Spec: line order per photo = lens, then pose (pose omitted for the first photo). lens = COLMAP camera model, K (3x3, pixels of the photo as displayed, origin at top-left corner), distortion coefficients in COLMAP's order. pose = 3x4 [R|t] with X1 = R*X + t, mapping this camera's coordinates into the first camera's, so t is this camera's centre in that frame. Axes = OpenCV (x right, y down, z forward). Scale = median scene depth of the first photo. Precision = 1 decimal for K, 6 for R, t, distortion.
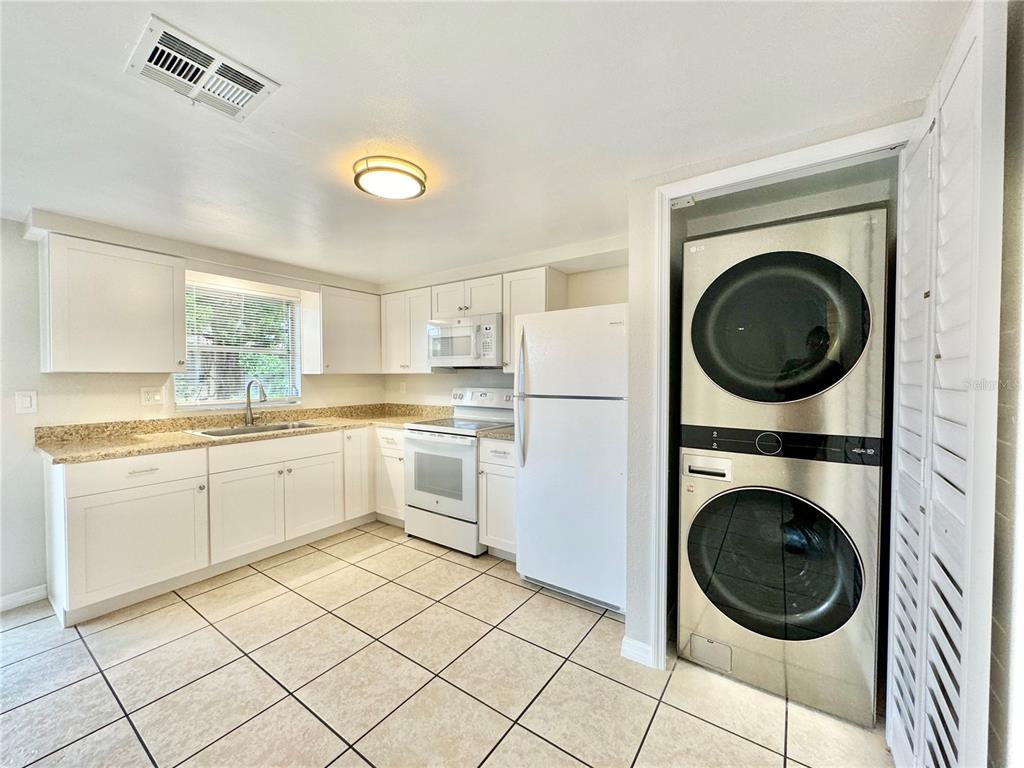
lens RADIAL K [[408.4, 0, 510.1], [0, 408.4, 384.5], [0, 0, 1]] dist [-0.000363, -0.000303]
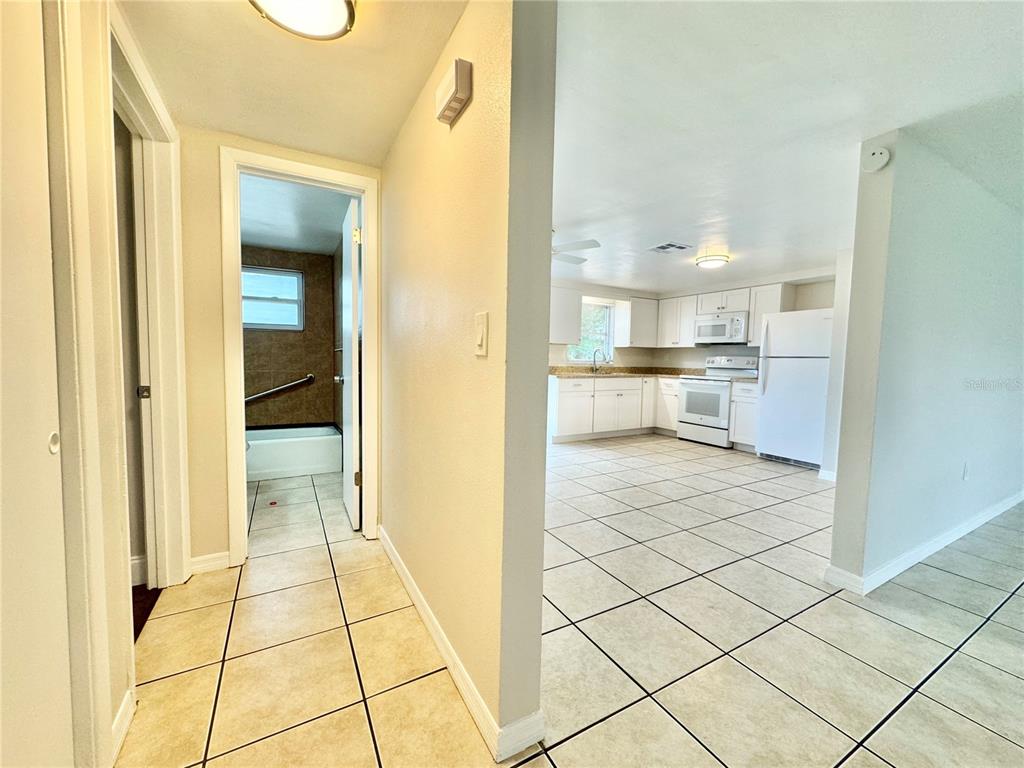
lens RADIAL K [[408.4, 0, 510.9], [0, 408.4, 384.7], [0, 0, 1]] dist [-0.000363, -0.000303]
pose [[0.904008, 0.048703, -0.424733, -0.191032], [-0.031351, 0.998367, 0.047752, 0.085926], [0.426365, -0.029853, 0.904058, -1.031296]]
